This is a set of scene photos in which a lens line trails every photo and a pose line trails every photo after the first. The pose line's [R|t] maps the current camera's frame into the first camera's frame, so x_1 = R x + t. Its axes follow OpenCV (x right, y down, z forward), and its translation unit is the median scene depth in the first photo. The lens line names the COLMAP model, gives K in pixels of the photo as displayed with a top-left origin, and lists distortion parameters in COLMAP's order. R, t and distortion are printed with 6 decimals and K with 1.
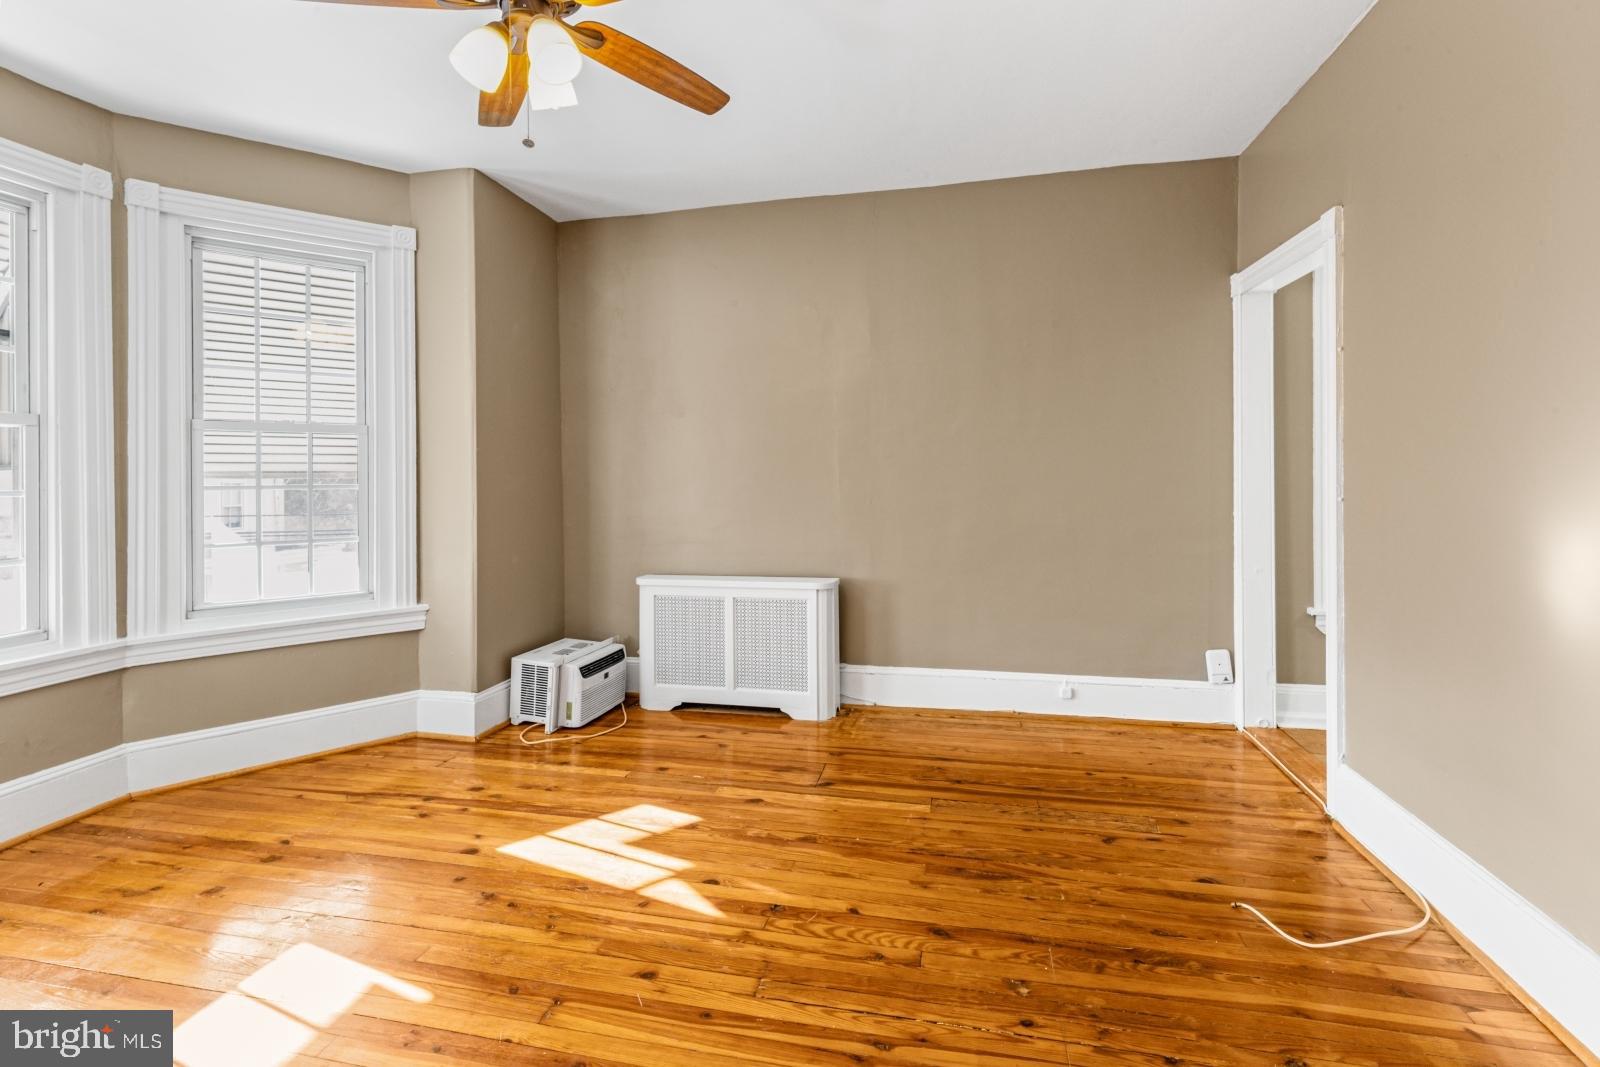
lens RADIAL K [[740.0, 0, 798.4], [0, 740.0, 485.1], [0, 0, 1]] dist [0.002482, -0.000579]
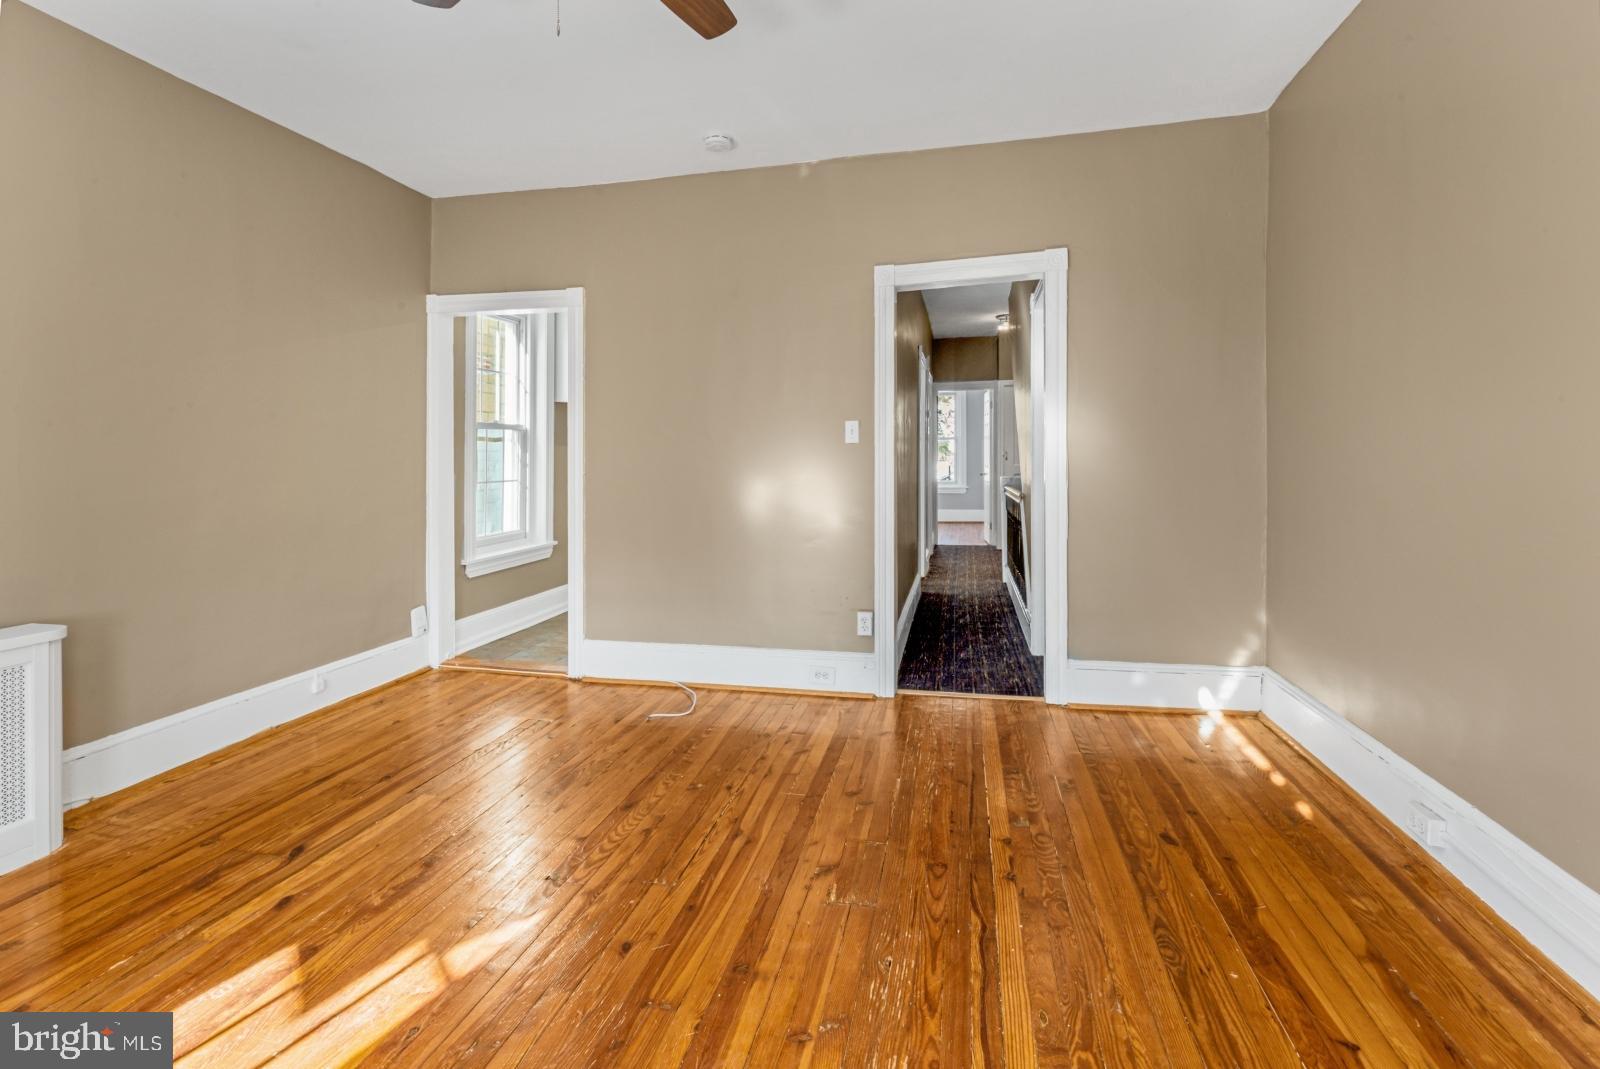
lens RADIAL K [[748.6, 0, 787.7], [0, 748.6, 484.4], [0, 0, 1]] dist [0.002491, -0.000894]
pose [[0.013059, -0.027154, 0.999546, -0.741552], [0.025414, 0.999317, 0.026816, 0.011564], [-0.999592, 0.025053, 0.013740, 0.469791]]
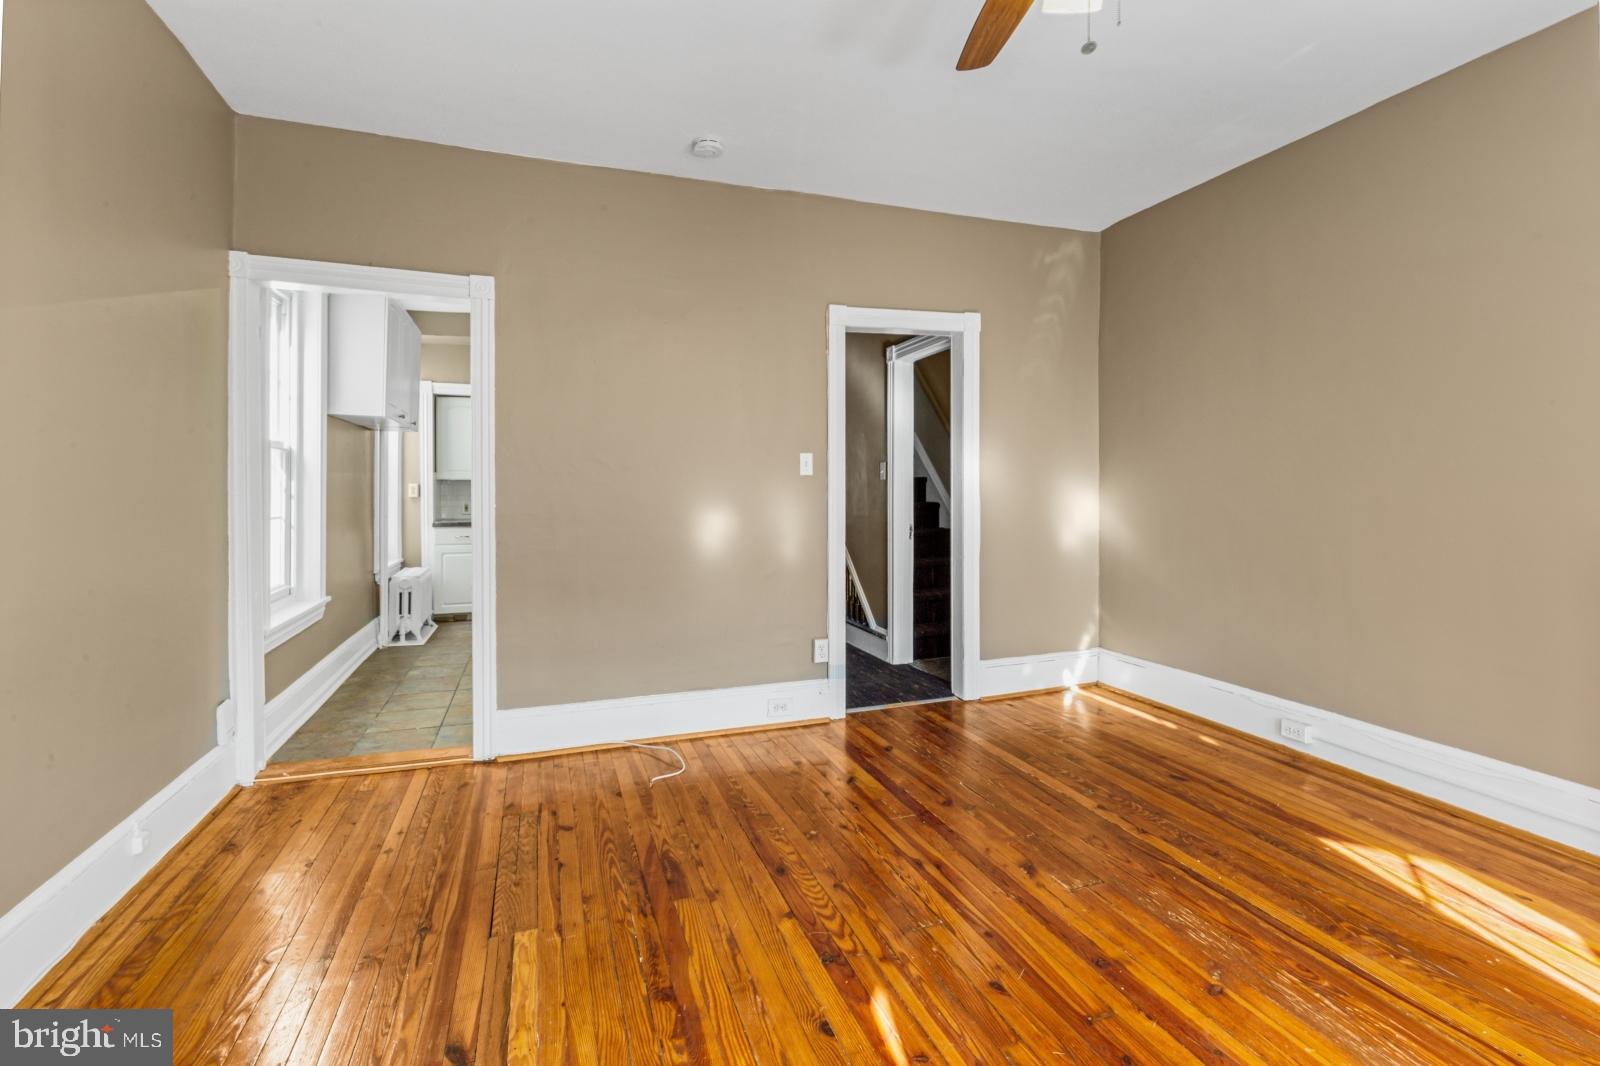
lens RADIAL K [[738.3, 0, 800.6], [0, 738.3, 520.8], [0, 0, 1]] dist [-0.000776, -0.000593]
pose [[-0.530003, -0.028901, 0.847503, -0.545375], [0.020473, 0.998692, 0.046861, -0.003061], [-0.847748, 0.042187, -0.528718, 1.065544]]
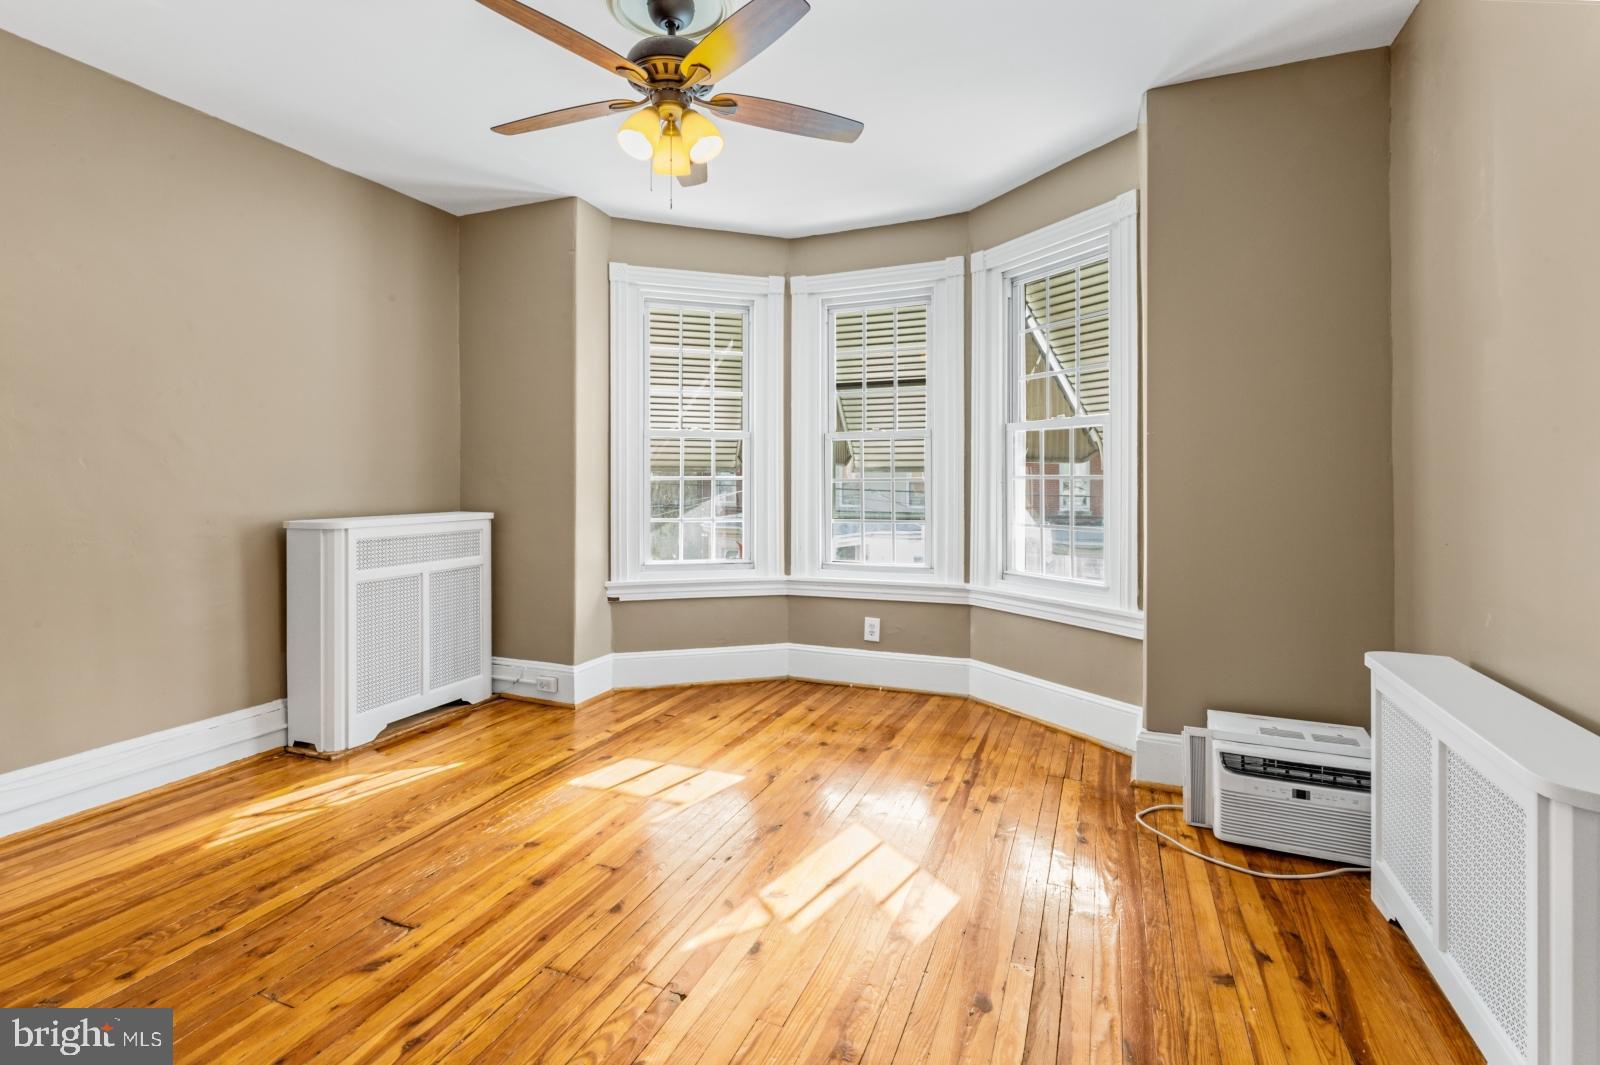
lens RADIAL K [[748.6, 0, 787.7], [0, 748.6, 482.4], [0, 0, 1]] dist [0.002491, -0.000894]
pose [[-0.181815, 0.017902, -0.983170, 0.544527], [-0.002780, 0.999821, 0.018720, -0.011463], [0.983329, 0.006137, -0.181732, 0.912961]]
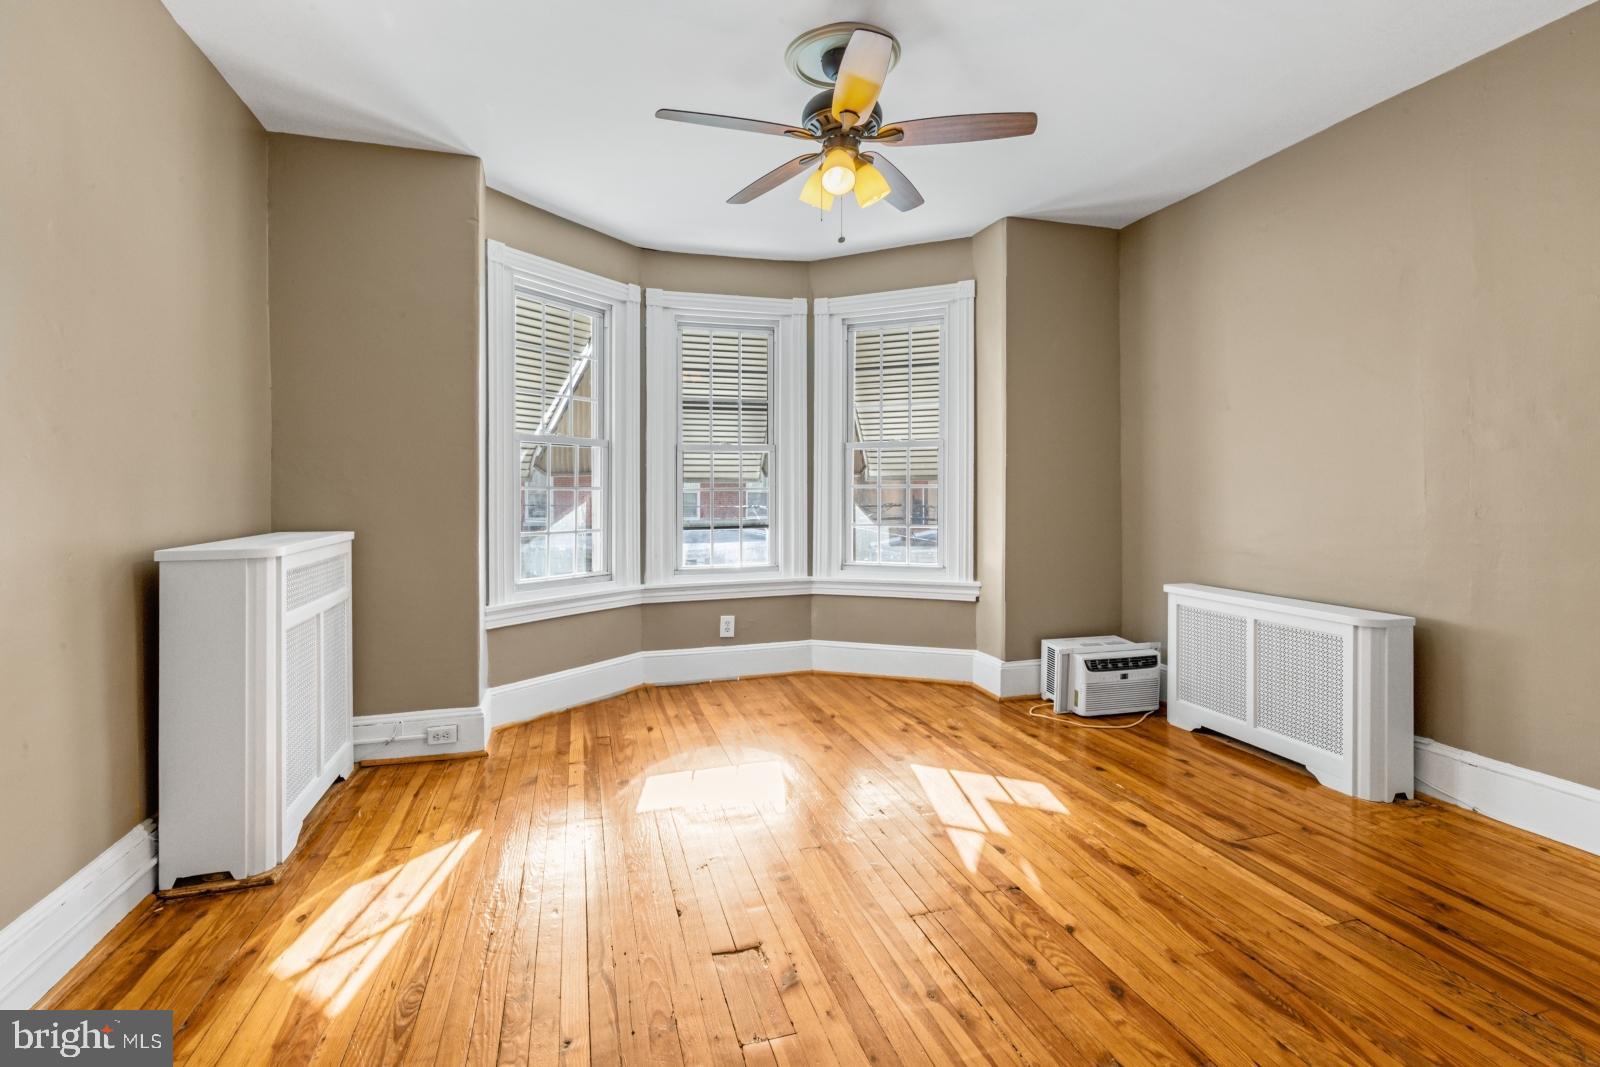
lens RADIAL K [[743.0, 0, 794.2], [0, 743.0, 496.0], [0, 0, 1]] dist [0.002755, -0.000150]
pose [[0.485836, 0.018116, -0.873862, 0.525147], [-0.007641, 0.999835, 0.016480, -0.001320], [0.874017, -0.001330, 0.485894, 0.154297]]
